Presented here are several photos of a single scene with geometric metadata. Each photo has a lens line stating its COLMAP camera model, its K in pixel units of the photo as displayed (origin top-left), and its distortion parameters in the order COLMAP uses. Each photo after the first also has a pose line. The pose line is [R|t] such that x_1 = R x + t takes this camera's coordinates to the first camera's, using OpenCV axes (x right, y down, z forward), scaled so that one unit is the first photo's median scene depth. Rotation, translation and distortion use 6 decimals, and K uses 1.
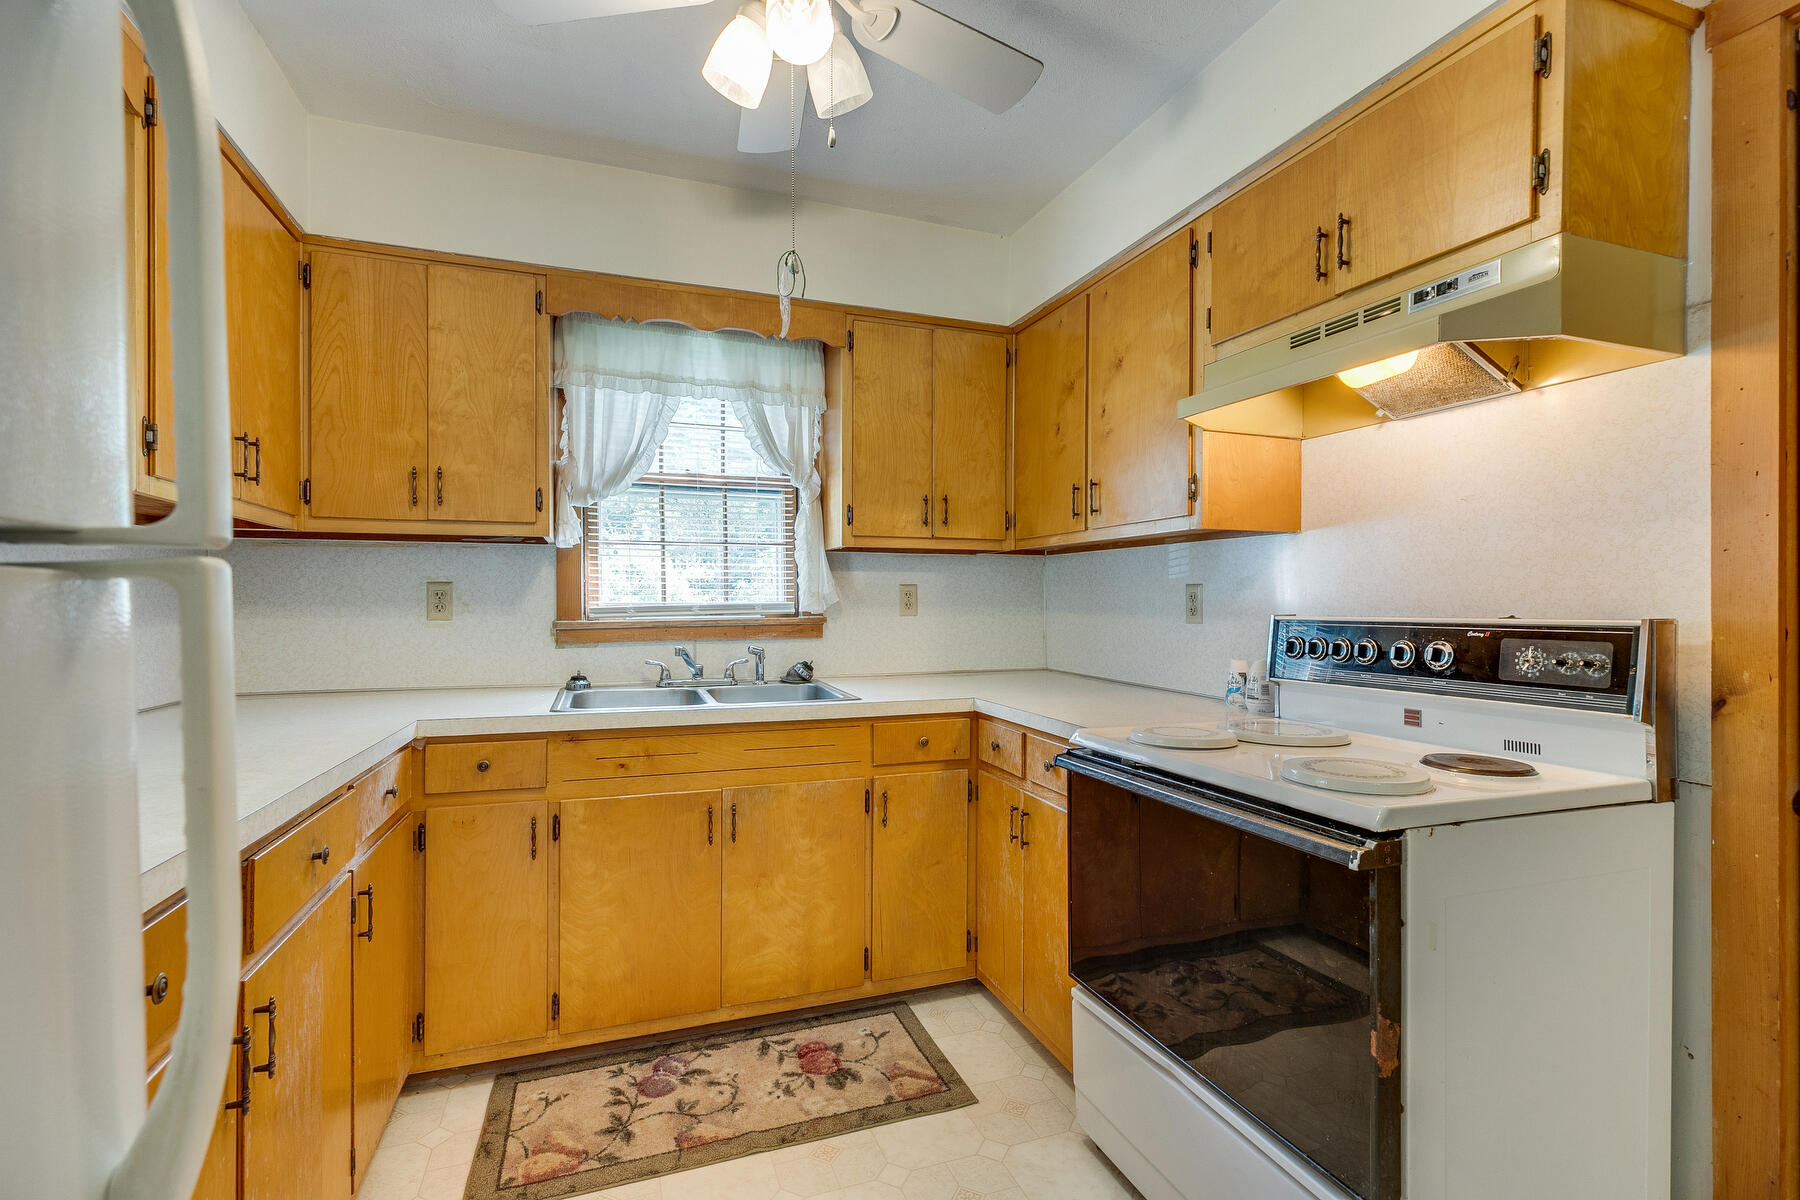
lens RADIAL K [[811.1, 0, 891.8], [0, 811.1, 606.4], [0, 0, 1]] dist [0.006592, -0.002102]
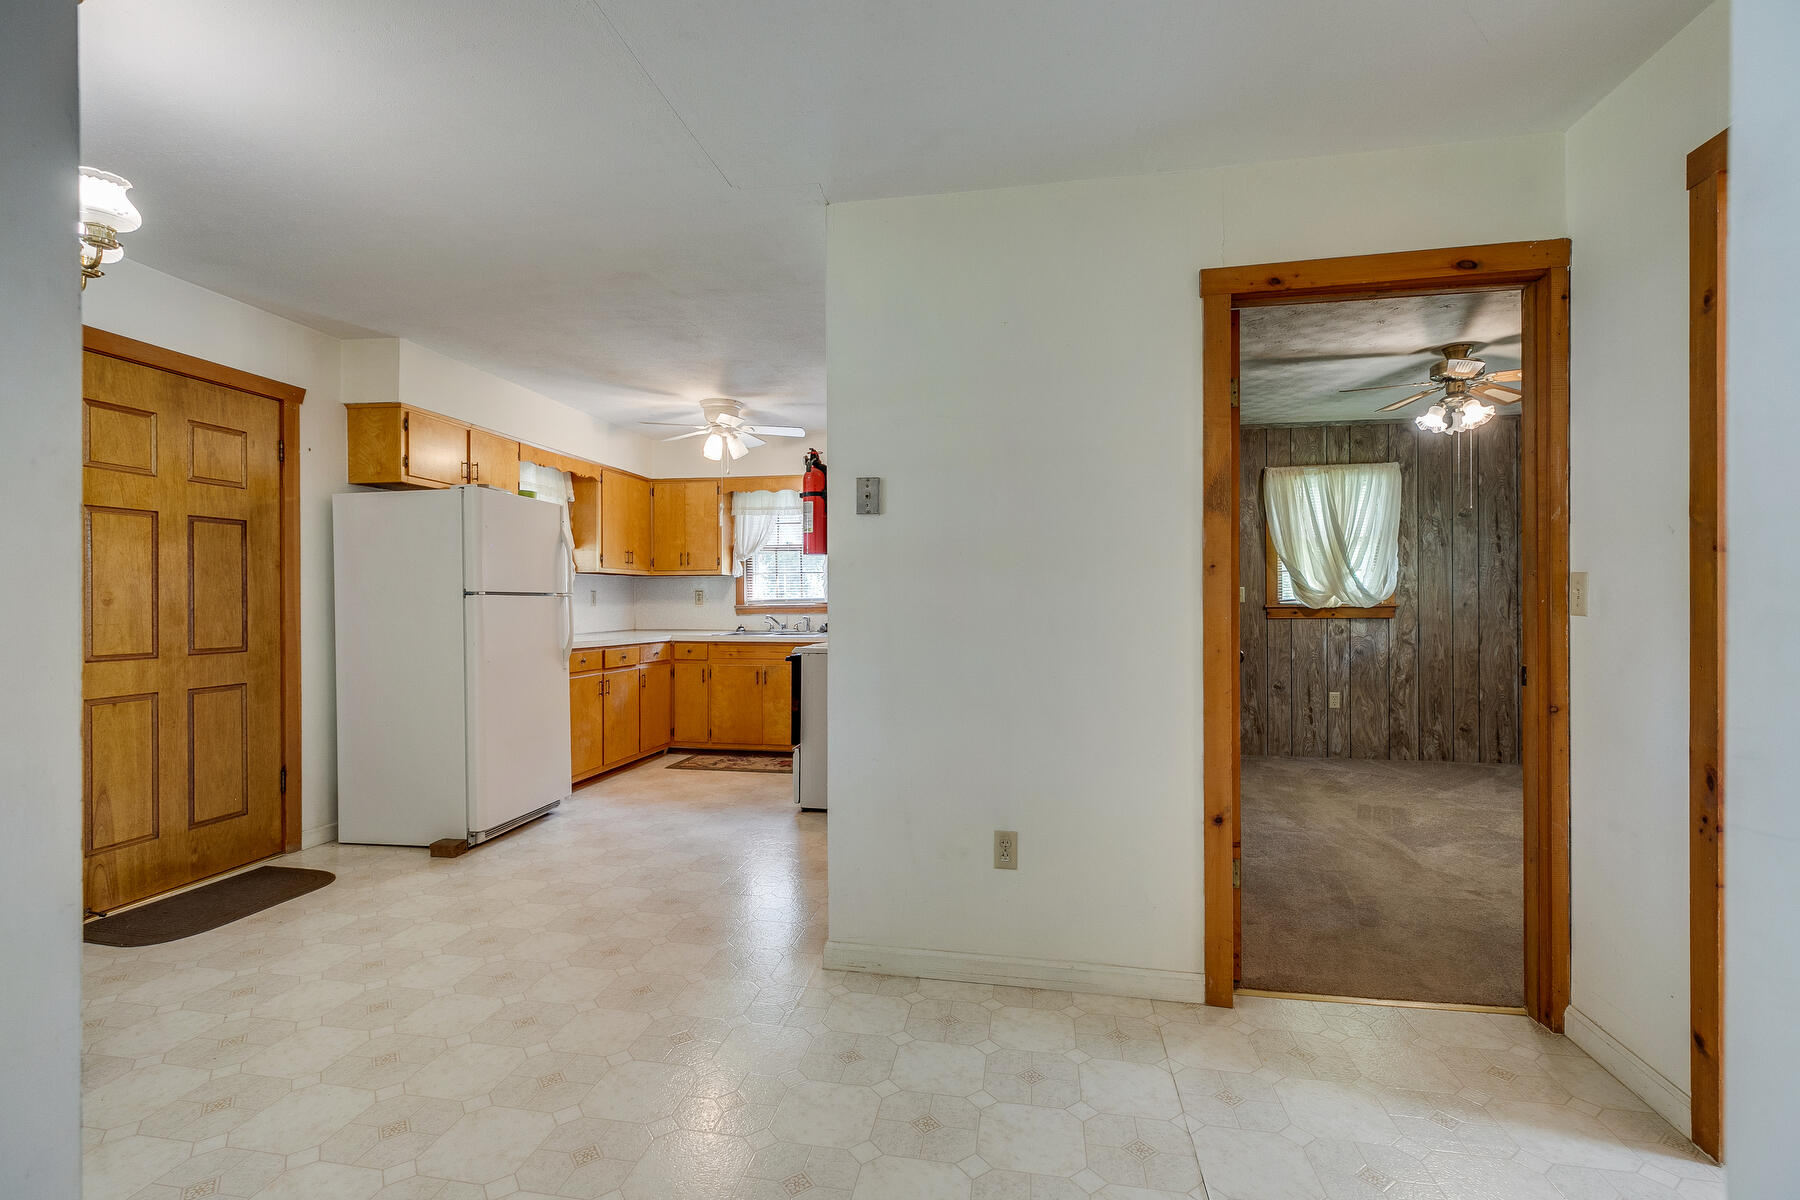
lens RADIAL K [[811.1, 0, 896.0], [0, 811.1, 603.2], [0, 0, 1]] dist [0.006592, -0.002102]
pose [[0.867560, 0.000154, -0.497333, 1.525056], [0.001266, 0.999996, 0.002519, 0.006015], [0.497331, -0.002815, 0.867556, -1.146589]]
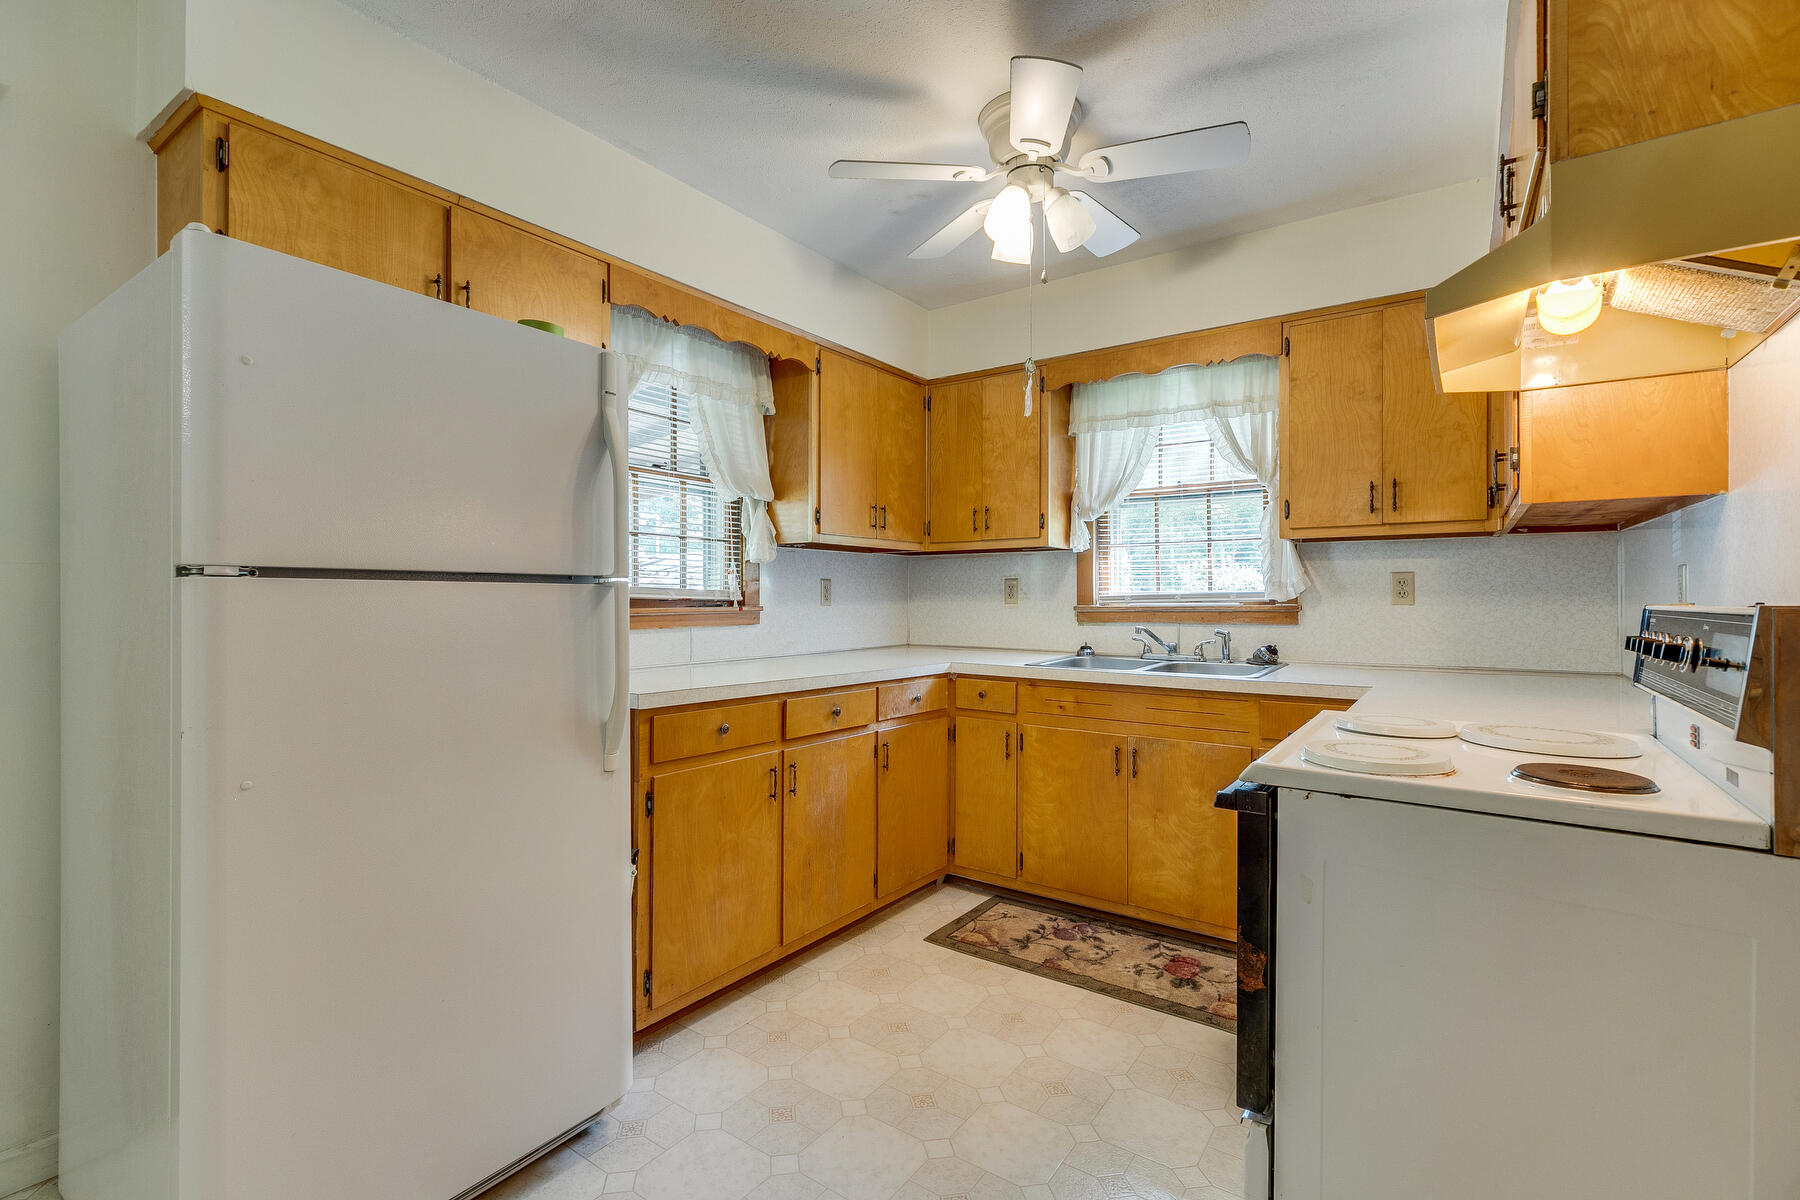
lens RADIAL K [[811.1, 0, 897.5], [0, 811.1, 594.4], [0, 0, 1]] dist [0.006592, -0.002102]
pose [[0.574924, -0.001203, -0.818206, 0.622841], [-0.001785, 0.999995, -0.002725, 0.004077], [0.818205, 0.003027, 0.574919, -0.045037]]
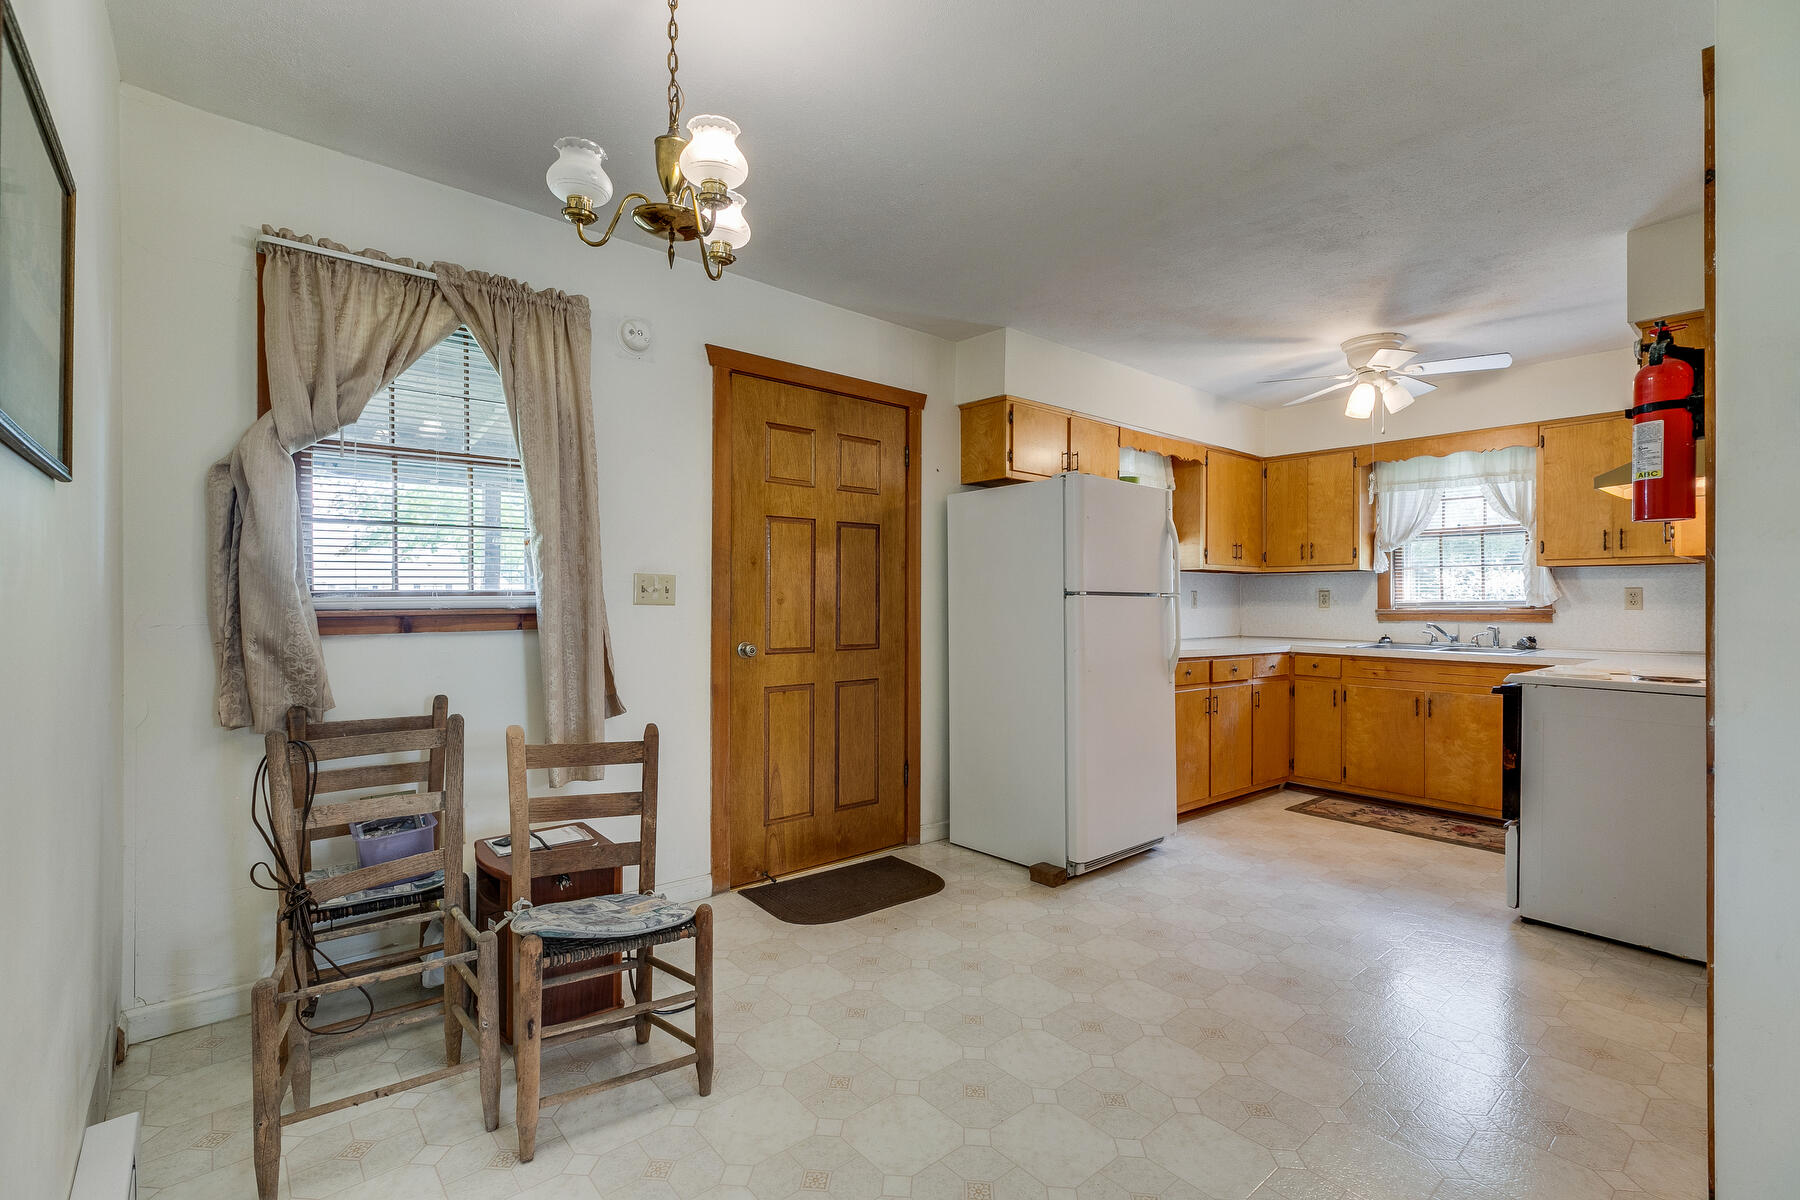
lens RADIAL K [[811.1, 0, 893.3], [0, 811.1, 597.3], [0, 0, 1]] dist [0.006592, -0.002102]
pose [[0.353821, -0.002196, -0.935310, 1.208557], [-0.005396, 0.999976, -0.004389, 0.004503], [0.935297, 0.006600, 0.353801, -0.962431]]
